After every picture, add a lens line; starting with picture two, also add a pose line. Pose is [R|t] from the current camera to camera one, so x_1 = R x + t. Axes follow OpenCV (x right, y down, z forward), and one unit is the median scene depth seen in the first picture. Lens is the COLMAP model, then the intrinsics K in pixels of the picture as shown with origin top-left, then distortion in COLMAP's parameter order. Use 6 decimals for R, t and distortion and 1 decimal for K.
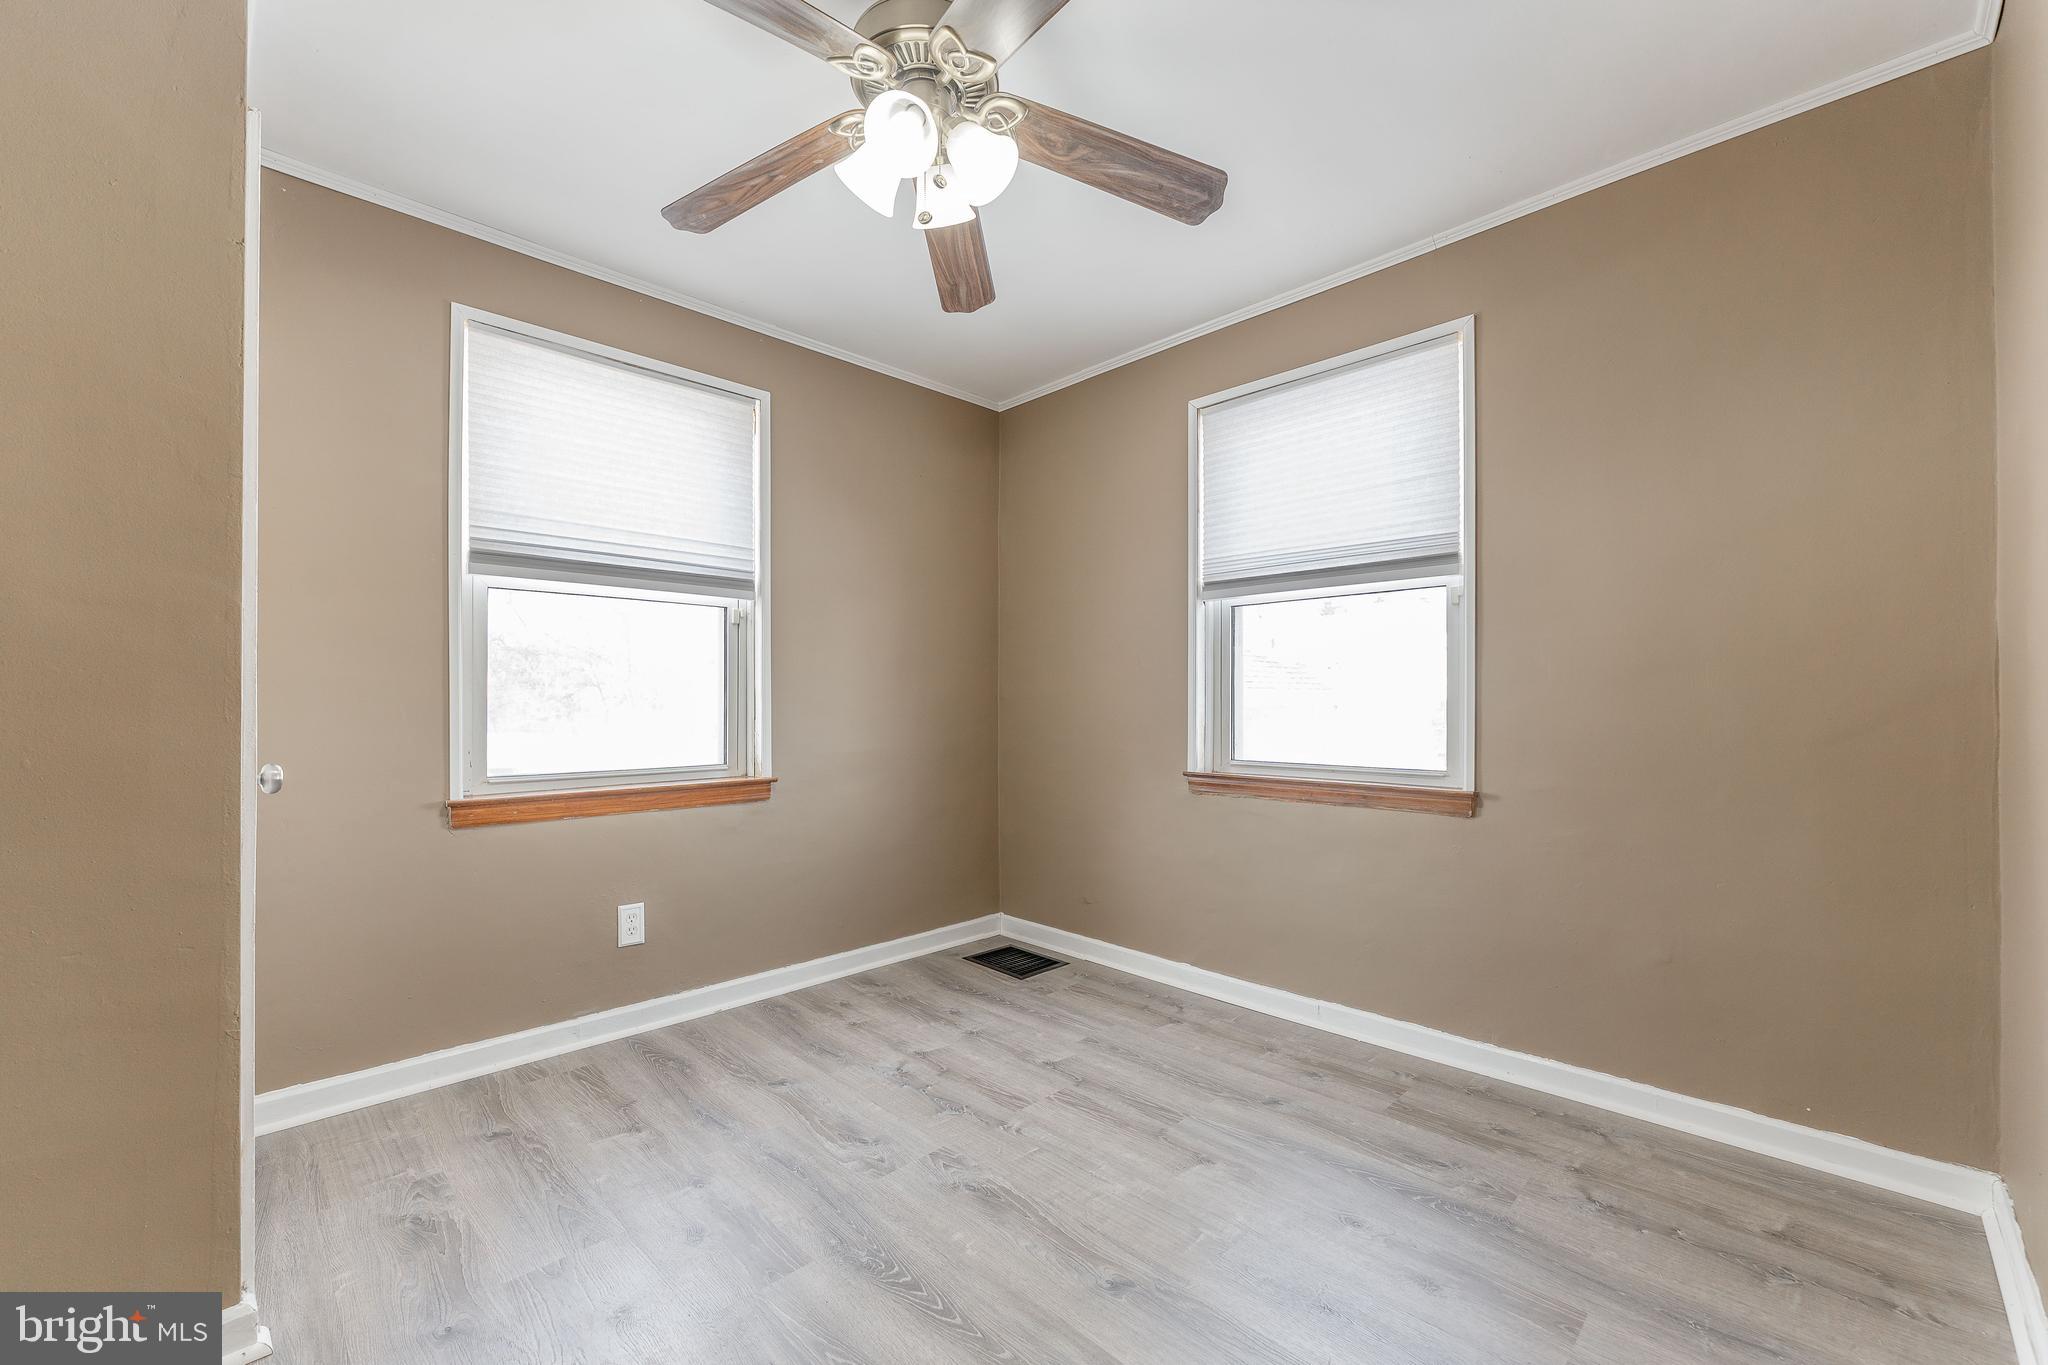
lens RADIAL K [[848.3, 0, 989.1], [0, 848.3, 700.4], [0, 0, 1]] dist [0.000527, 0.000083]
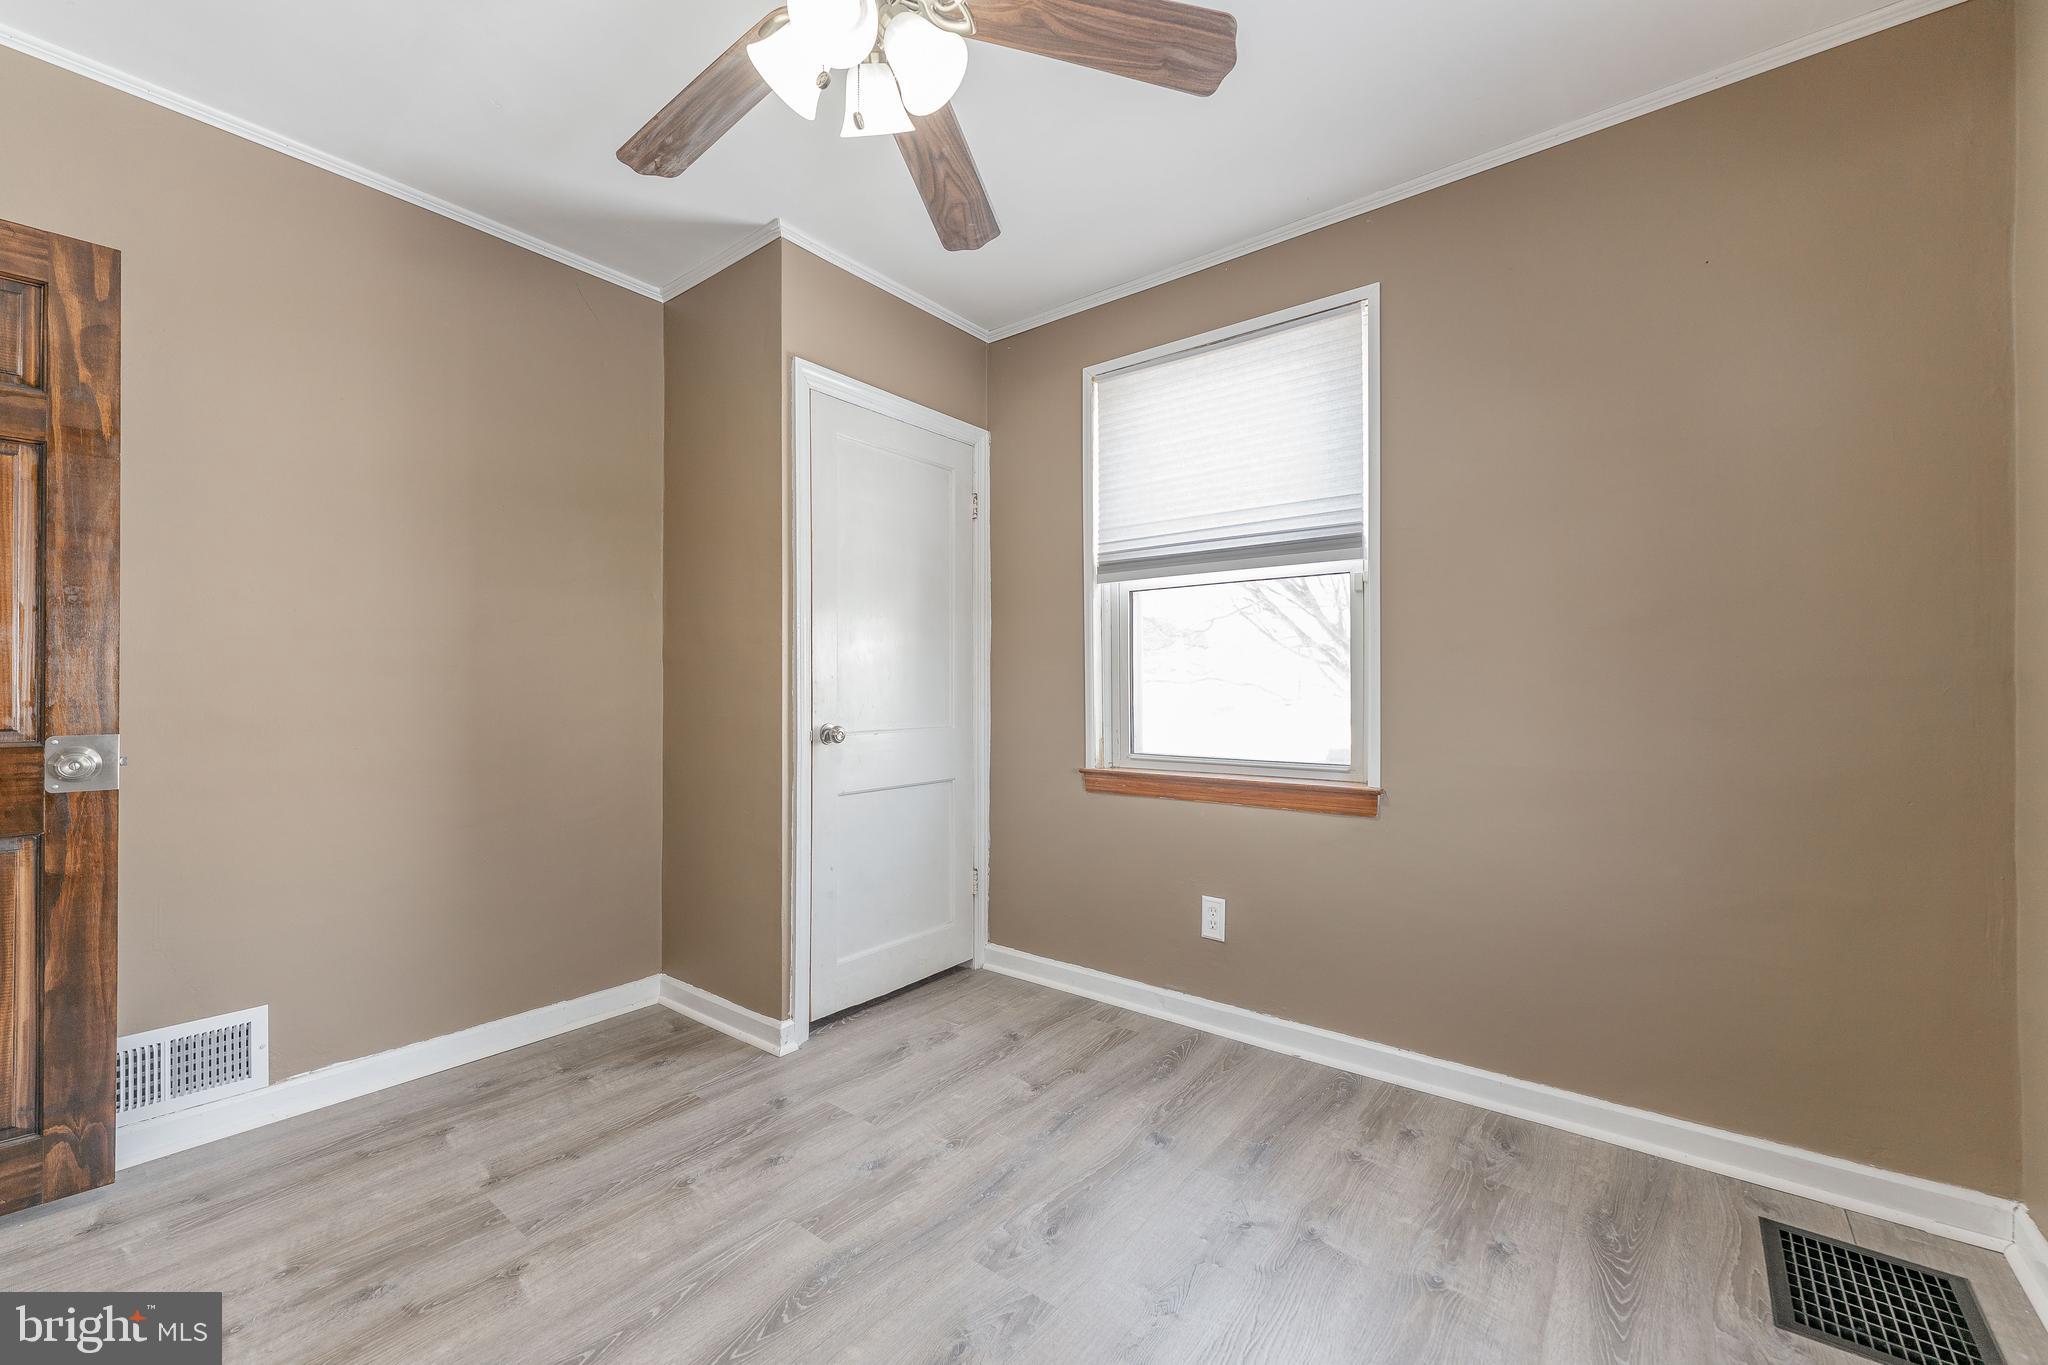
lens RADIAL K [[808.0, 0, 1015.7], [0, 808.0, 685.6], [0, 0, 1]] dist [0.001284, -0.000387]
pose [[0.138404, -0.003869, -0.990368, 0.533630], [0.002273, 0.999991, -0.003589, 0.000695], [0.990373, -0.001754, 0.138412, 0.746453]]
